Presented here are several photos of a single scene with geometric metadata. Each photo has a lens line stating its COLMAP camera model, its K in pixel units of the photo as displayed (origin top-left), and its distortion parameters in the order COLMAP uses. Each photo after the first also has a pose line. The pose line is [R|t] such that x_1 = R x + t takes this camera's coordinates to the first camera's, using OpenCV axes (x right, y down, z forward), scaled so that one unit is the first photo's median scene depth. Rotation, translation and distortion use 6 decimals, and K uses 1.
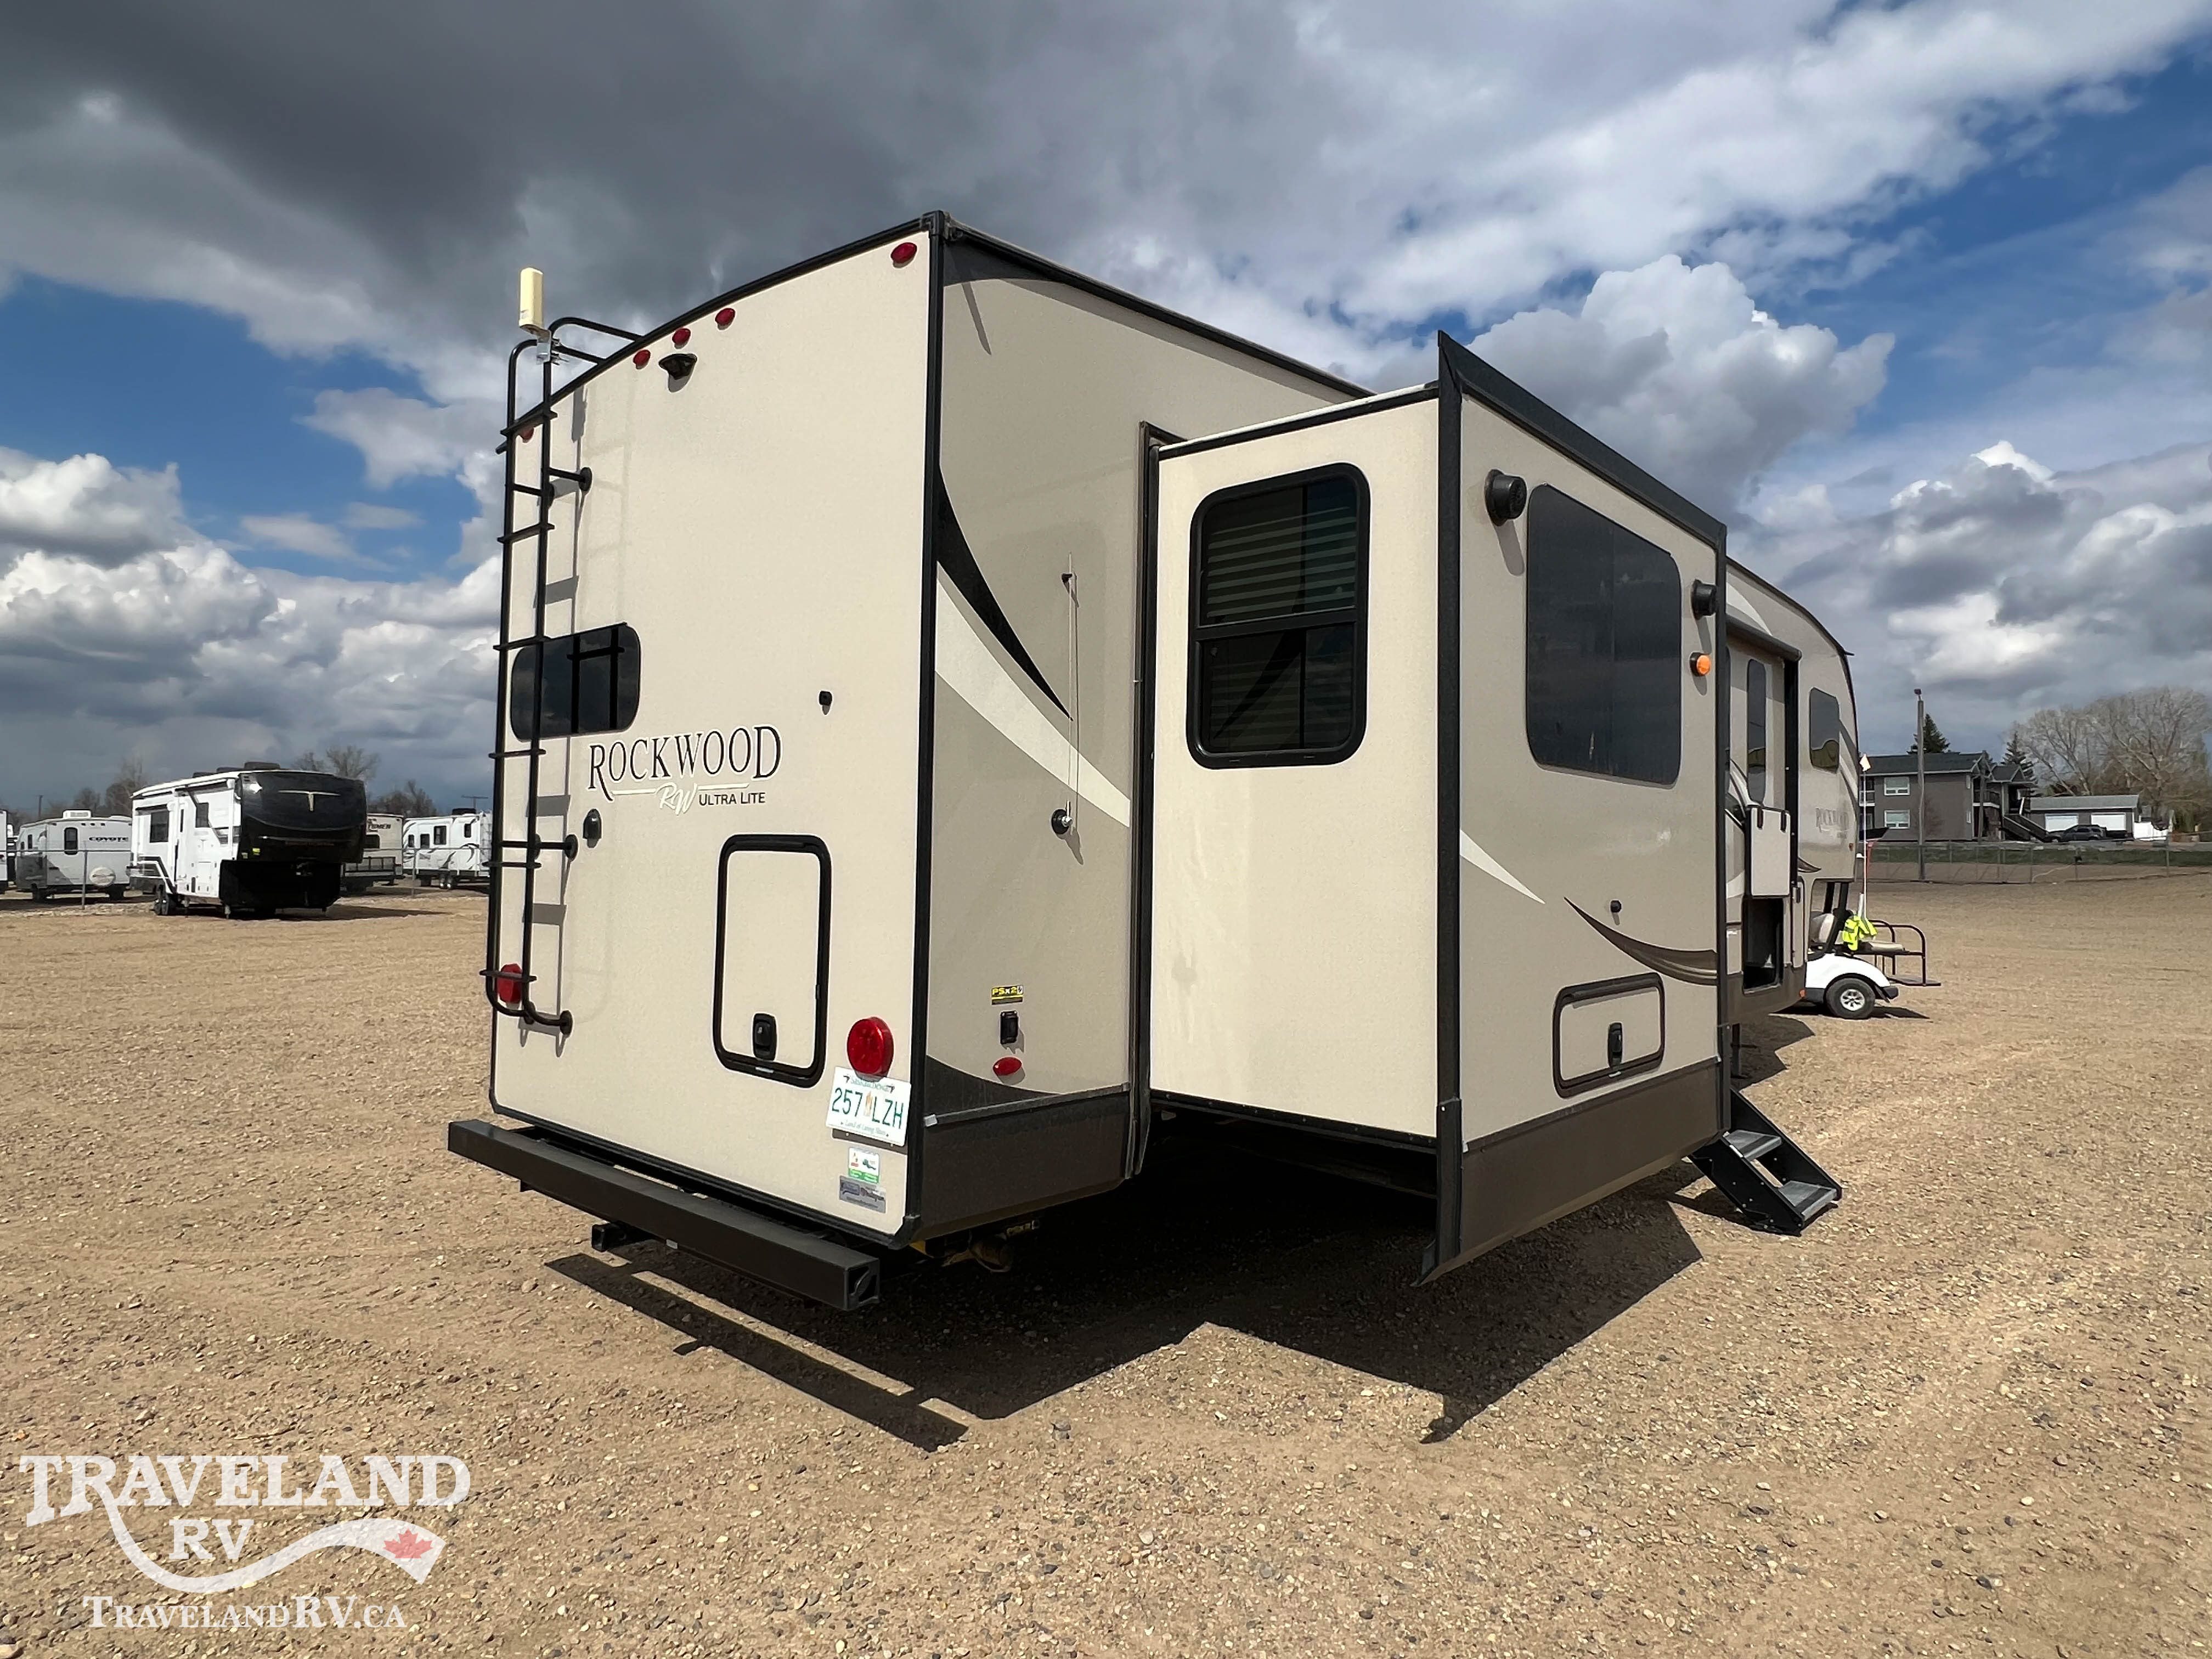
lens RADIAL K [[1276.0, 0, 1108.4], [0, 1276.0, 829.6], [0, 0, 1]] dist [-0.003498, -0.005985]
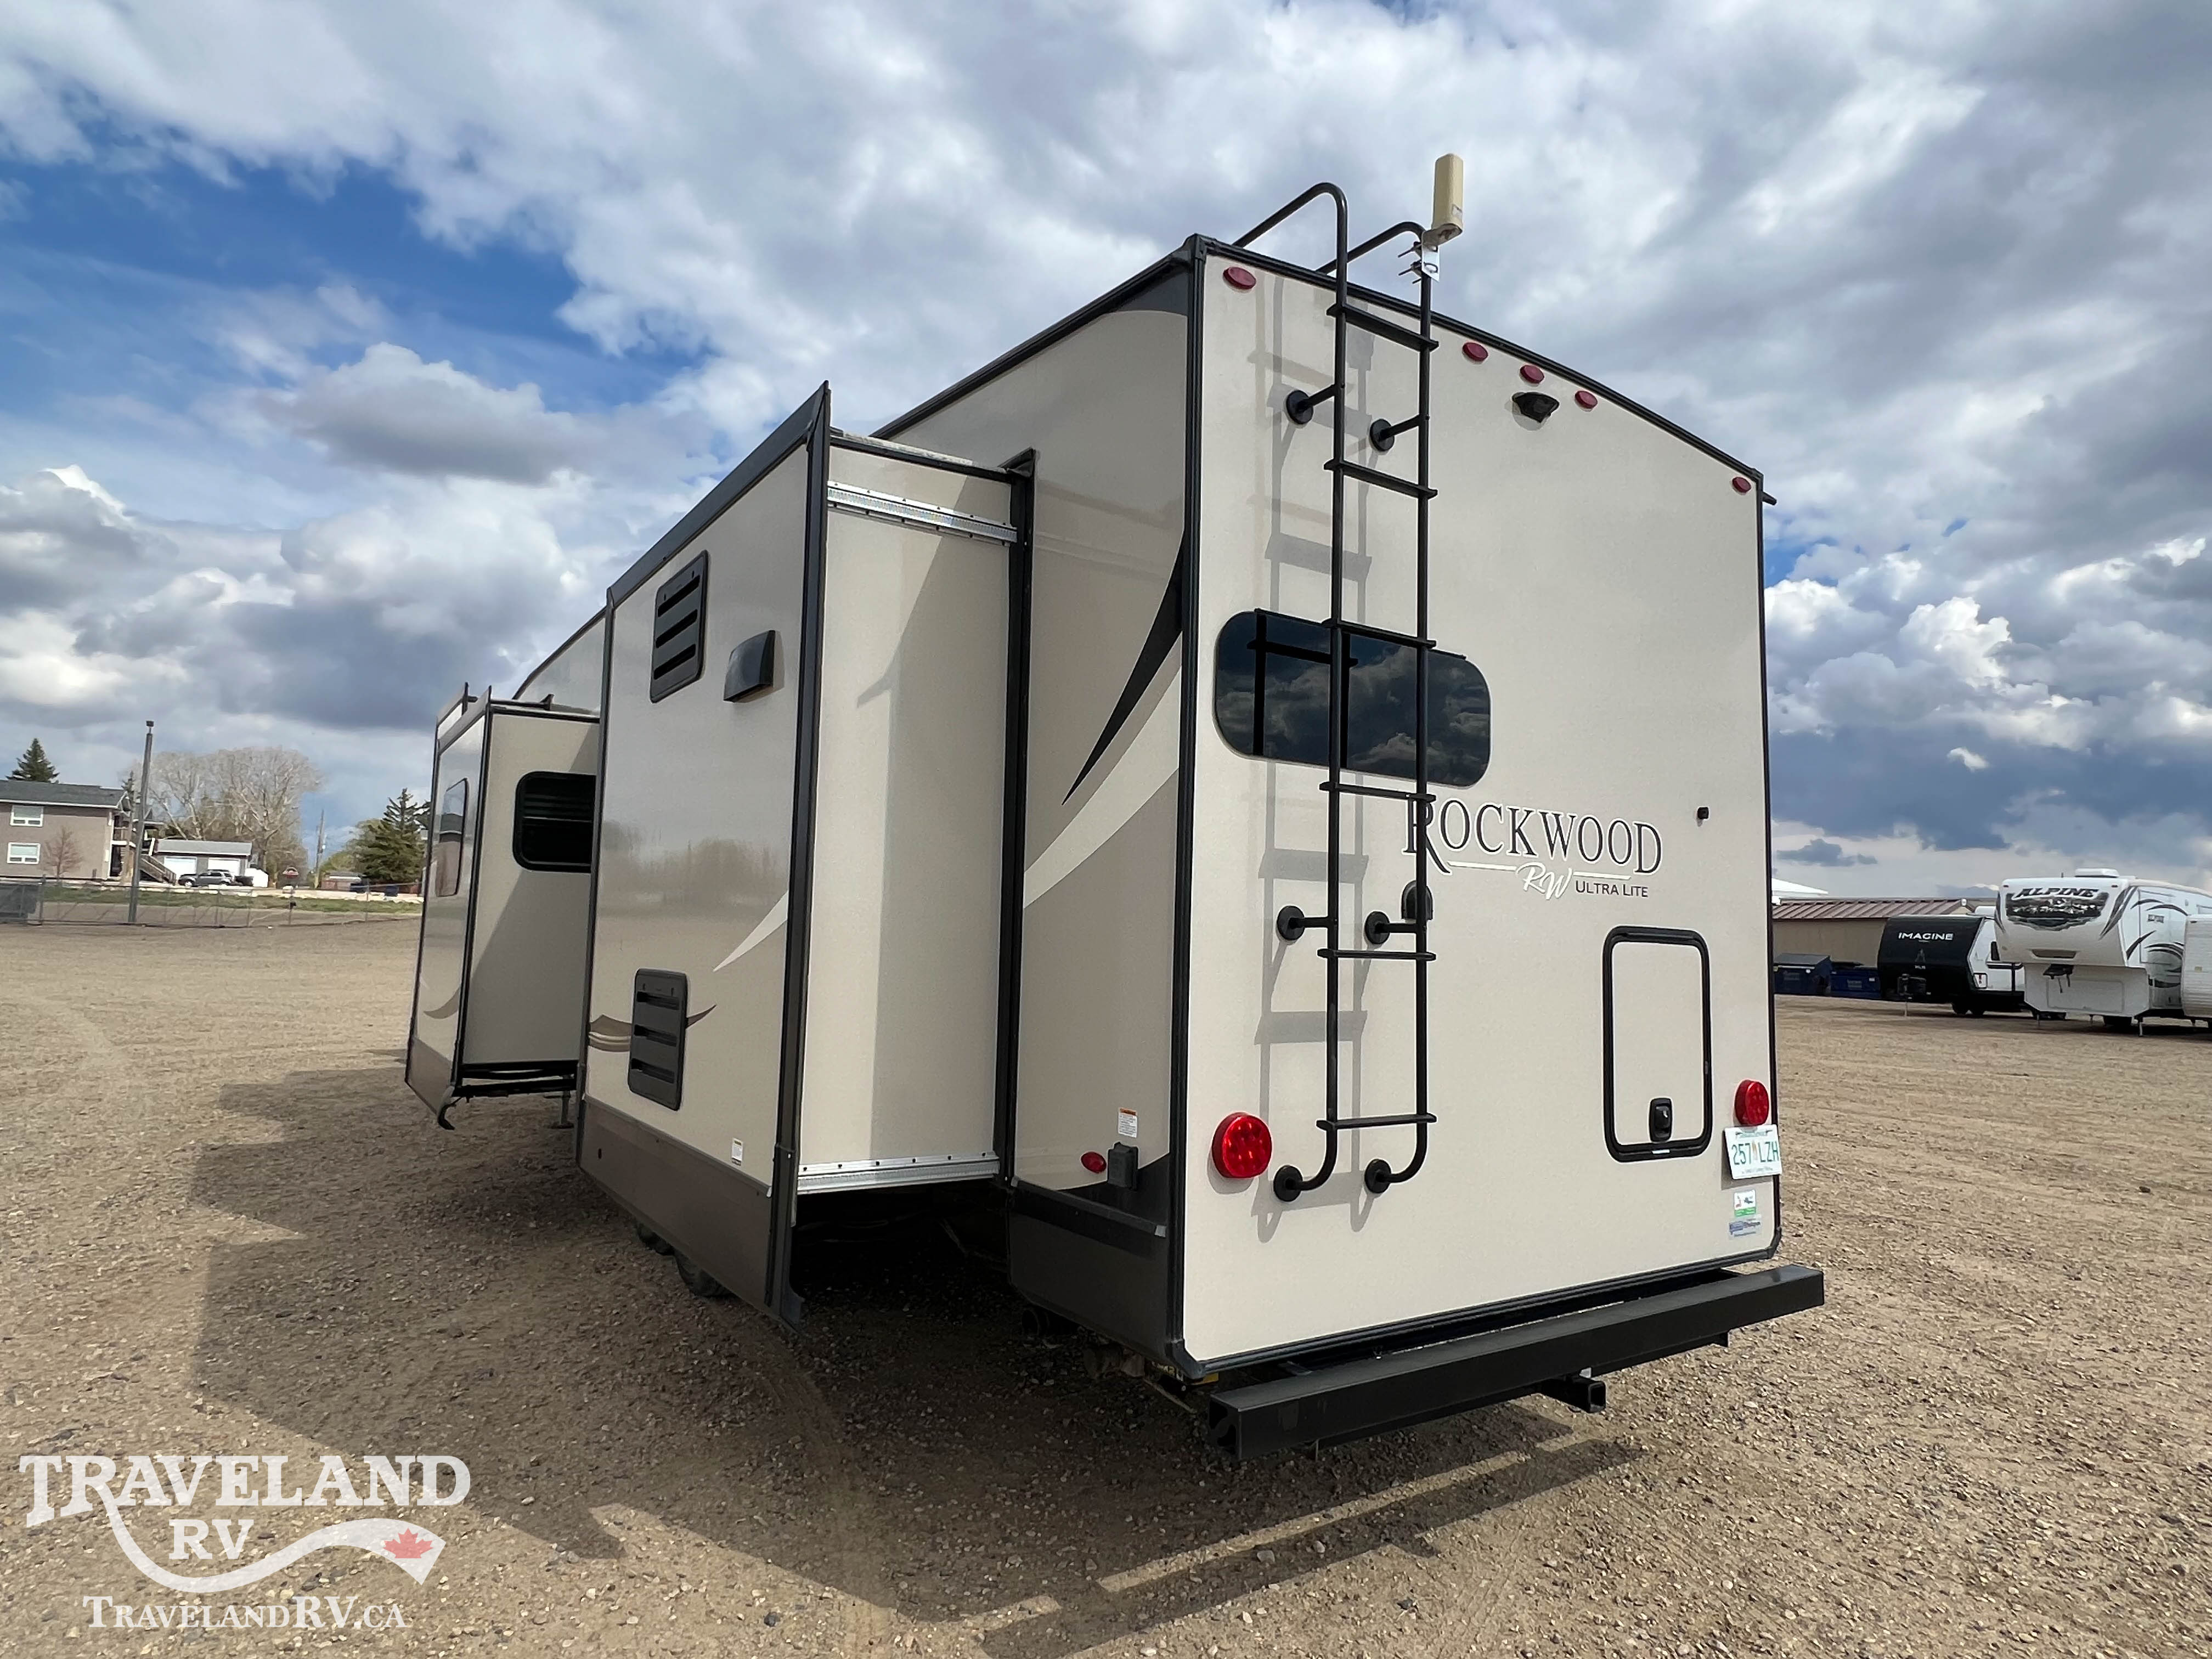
lens RADIAL K [[1276.0, 0, 1098.3], [0, 1276.0, 827.8], [0, 0, 1]] dist [-0.003498, -0.005985]
pose [[0.247741, 0.079847, 0.965530, -1.255547], [-0.047860, 0.996390, -0.070119, 0.015833], [-0.967643, -0.028839, 0.250668, 1.052980]]
